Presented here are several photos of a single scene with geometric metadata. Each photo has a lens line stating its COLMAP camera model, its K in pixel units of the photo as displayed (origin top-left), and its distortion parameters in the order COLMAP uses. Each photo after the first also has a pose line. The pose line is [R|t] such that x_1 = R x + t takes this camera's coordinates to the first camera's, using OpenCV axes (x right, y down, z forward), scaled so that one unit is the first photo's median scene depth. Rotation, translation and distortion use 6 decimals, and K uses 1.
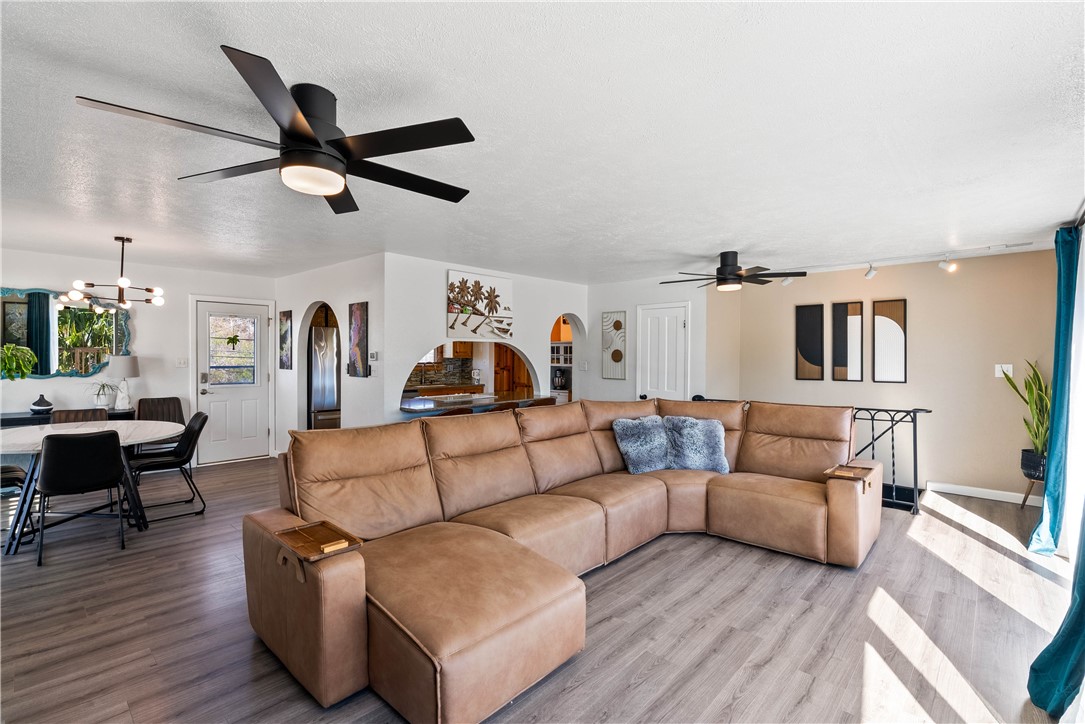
lens RADIAL K [[497.3, 0, 542.7], [0, 497.3, 356.7], [0, 0, 1]] dist [0.005234, 0.000140]
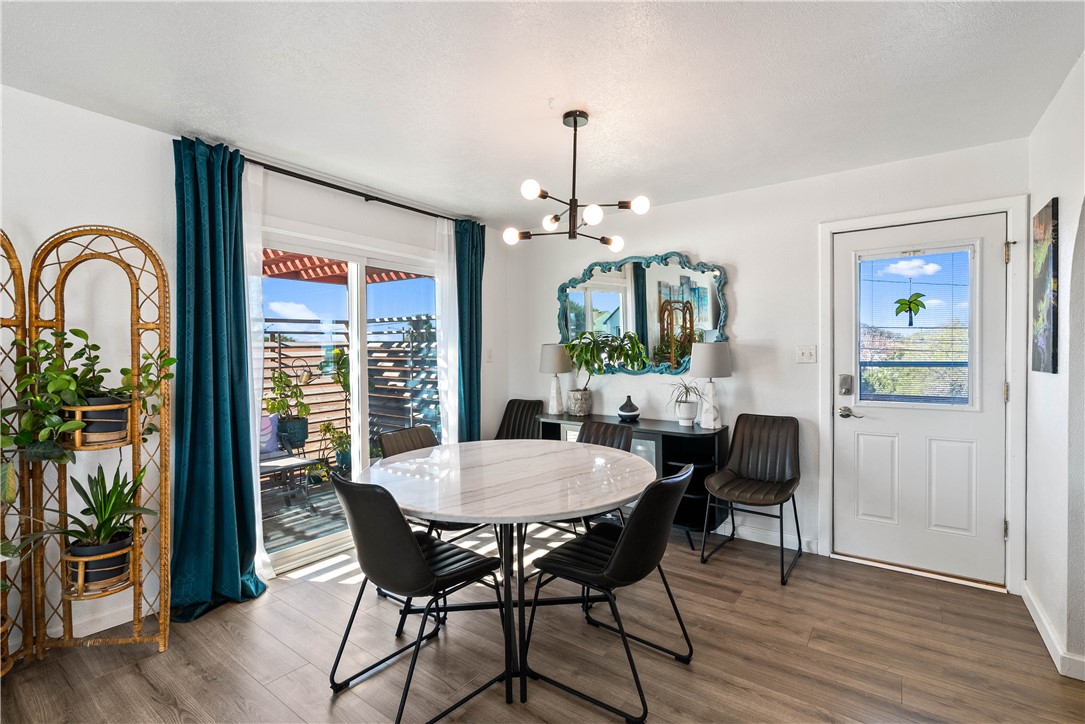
lens RADIAL K [[497.3, 0, 550.9], [0, 497.3, 363.6], [0, 0, 1]] dist [0.005234, 0.000140]
pose [[0.125992, 0.004344, -0.992022, -0.237352], [0.000592, 0.999990, 0.004454, 0.020337], [0.992031, -0.001148, 0.125988, 0.690596]]
